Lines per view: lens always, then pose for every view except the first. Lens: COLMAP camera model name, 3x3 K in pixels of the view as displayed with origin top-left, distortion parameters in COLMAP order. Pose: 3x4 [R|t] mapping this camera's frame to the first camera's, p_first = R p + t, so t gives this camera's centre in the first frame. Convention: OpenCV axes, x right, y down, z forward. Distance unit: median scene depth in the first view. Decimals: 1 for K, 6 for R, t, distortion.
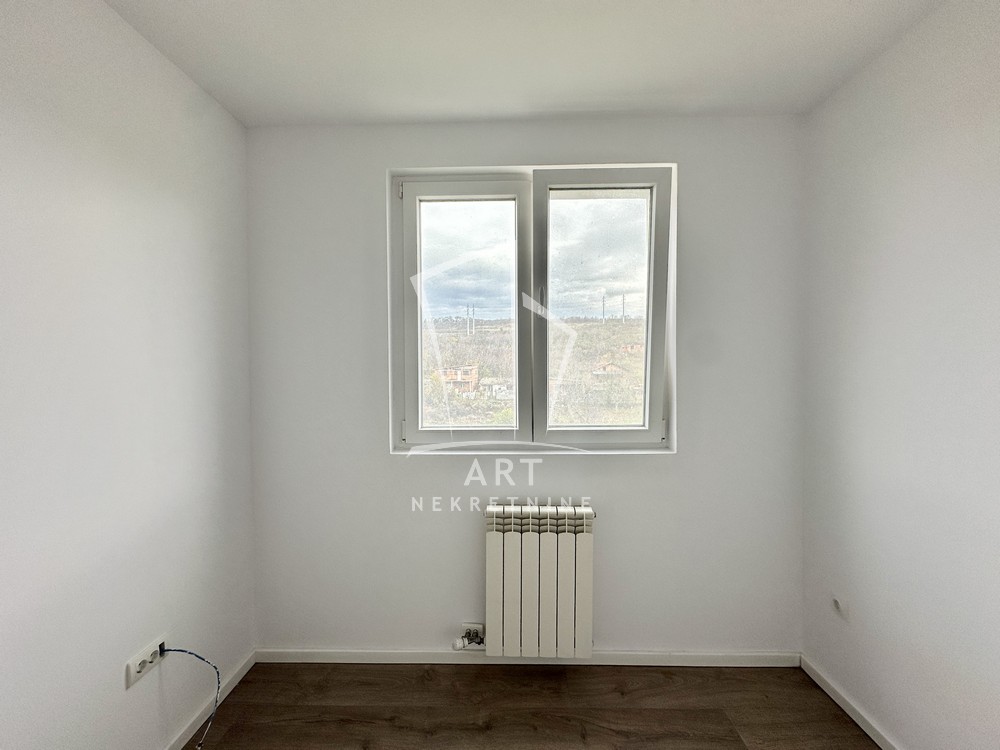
lens RADIAL K [[401.1, 0, 498.8], [0, 401.1, 375.2], [0, 0, 1]] dist [-0.002832, 0.001512]
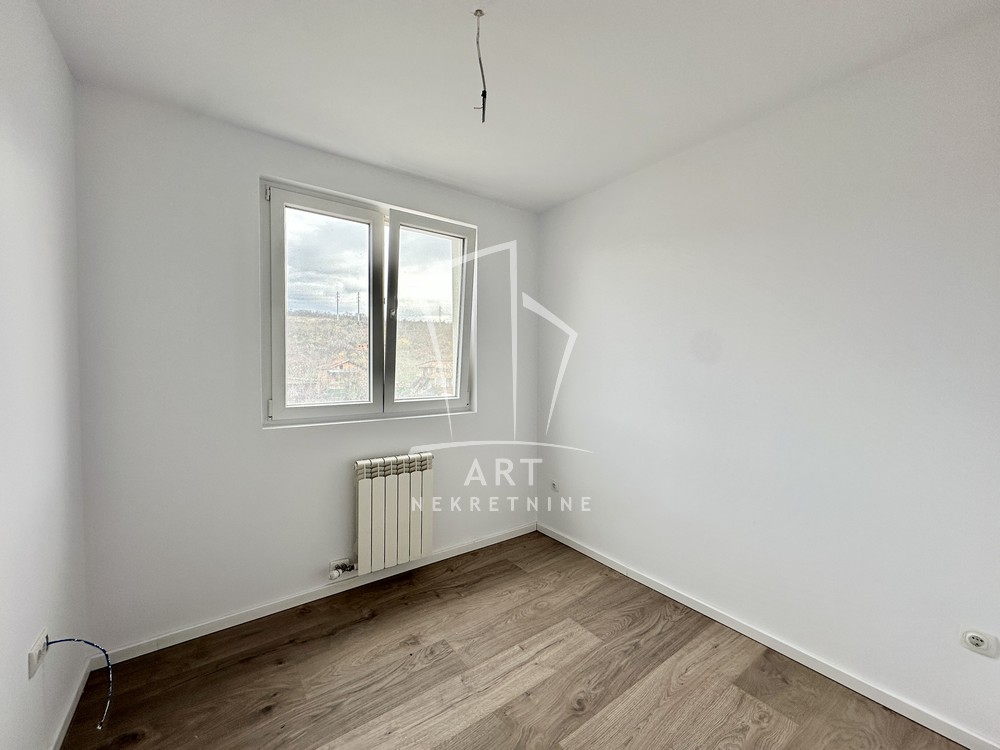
lens RADIAL K [[401.1, 0, 513.5], [0, 401.1, 379.4], [0, 0, 1]] dist [-0.002832, 0.001512]
pose [[0.781874, -0.013826, 0.623283, -0.408188], [0.005635, 0.999870, 0.015112, 0.043369], [-0.623411, -0.008303, 0.781850, -0.300417]]
